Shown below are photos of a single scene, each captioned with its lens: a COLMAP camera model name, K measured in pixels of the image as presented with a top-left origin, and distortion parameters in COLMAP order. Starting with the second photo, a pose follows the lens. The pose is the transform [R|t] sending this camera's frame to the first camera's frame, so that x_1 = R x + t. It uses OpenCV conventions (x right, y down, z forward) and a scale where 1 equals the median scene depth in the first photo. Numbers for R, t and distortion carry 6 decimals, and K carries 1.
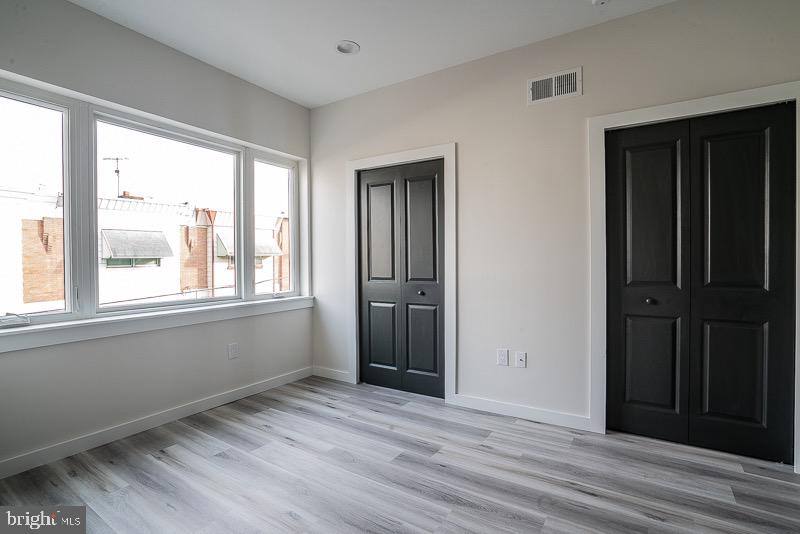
lens RADIAL K [[375.0, 0, 400.0], [0, 375.0, 267.0], [0, 0, 1]] dist [-0.045011, 0.017499]
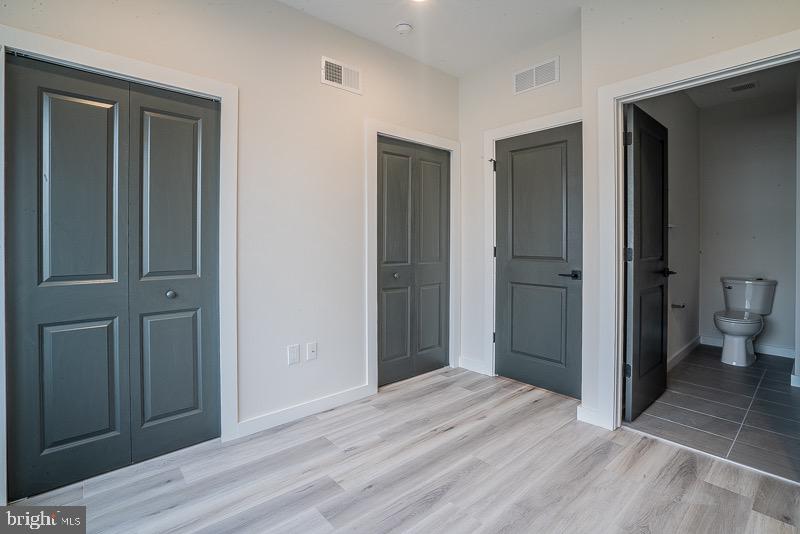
lens RADIAL K [[381.2, 0, 400.9], [0, 381.2, 245.0], [0, 0, 1]] dist [-0.051648, 0.013695]
pose [[0.292707, 0.005605, 0.956186, -0.561341], [0.013808, 0.999854, -0.010088, -0.003404], [-0.956103, 0.016156, 0.292586, 0.556688]]
